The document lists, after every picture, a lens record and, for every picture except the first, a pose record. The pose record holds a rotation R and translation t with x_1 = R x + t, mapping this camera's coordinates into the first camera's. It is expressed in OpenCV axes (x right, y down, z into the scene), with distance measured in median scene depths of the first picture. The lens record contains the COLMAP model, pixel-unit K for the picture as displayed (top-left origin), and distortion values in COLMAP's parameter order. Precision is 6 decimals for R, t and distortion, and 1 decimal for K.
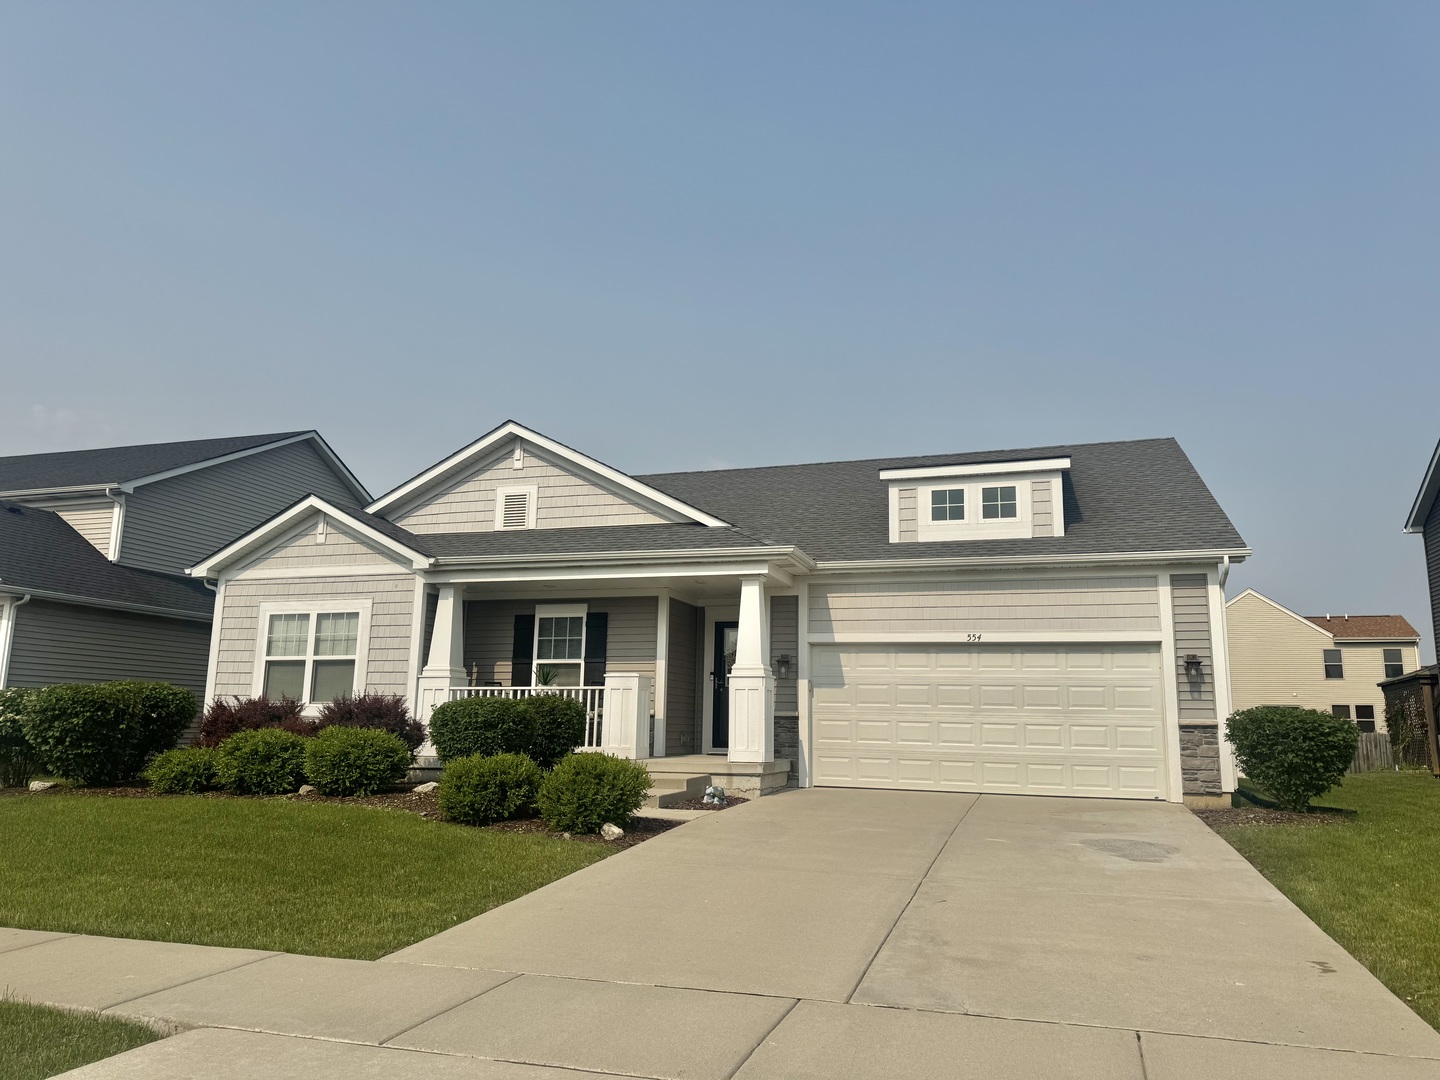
lens RADIAL K [[1020.8, 0, 724.2], [0, 1020.8, 533.2], [0, 0, 1]] dist [0.069388, -0.001755]
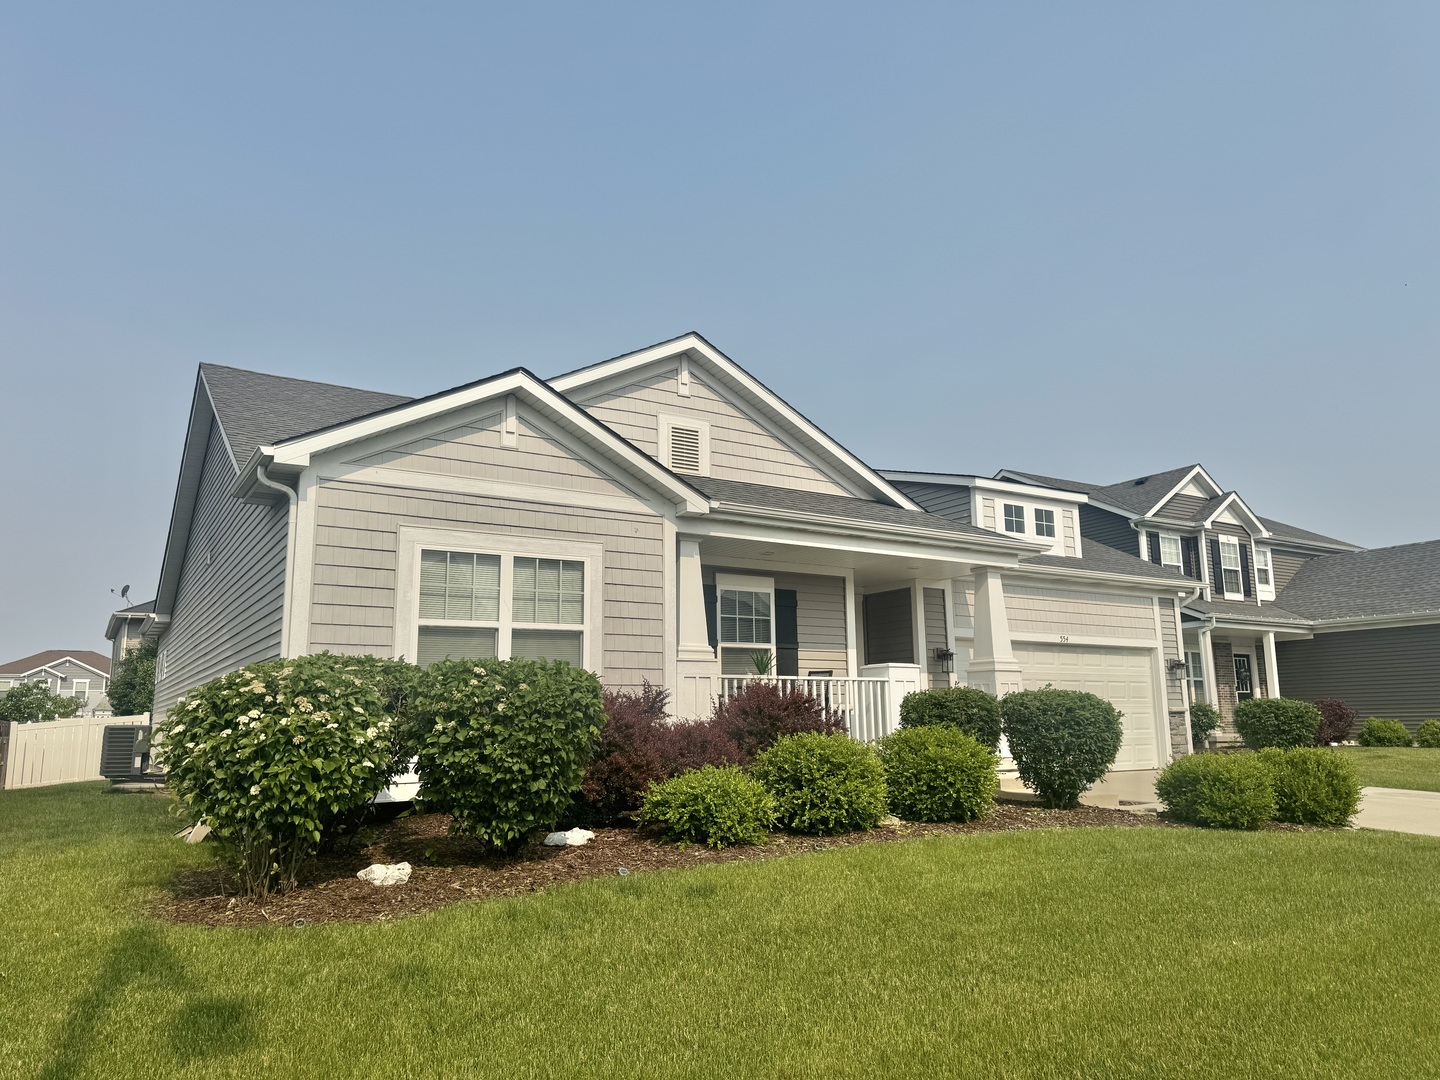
lens RADIAL K [[1020.8, 0, 718.0], [0, 1020.8, 544.5], [0, 0, 1]] dist [0.069388, -0.001755]
pose [[0.641975, 0.109366, 0.758886, -0.810183], [-0.122184, 0.991719, -0.039560, 0.081604], [-0.756928, -0.067327, 0.650021, 0.501217]]
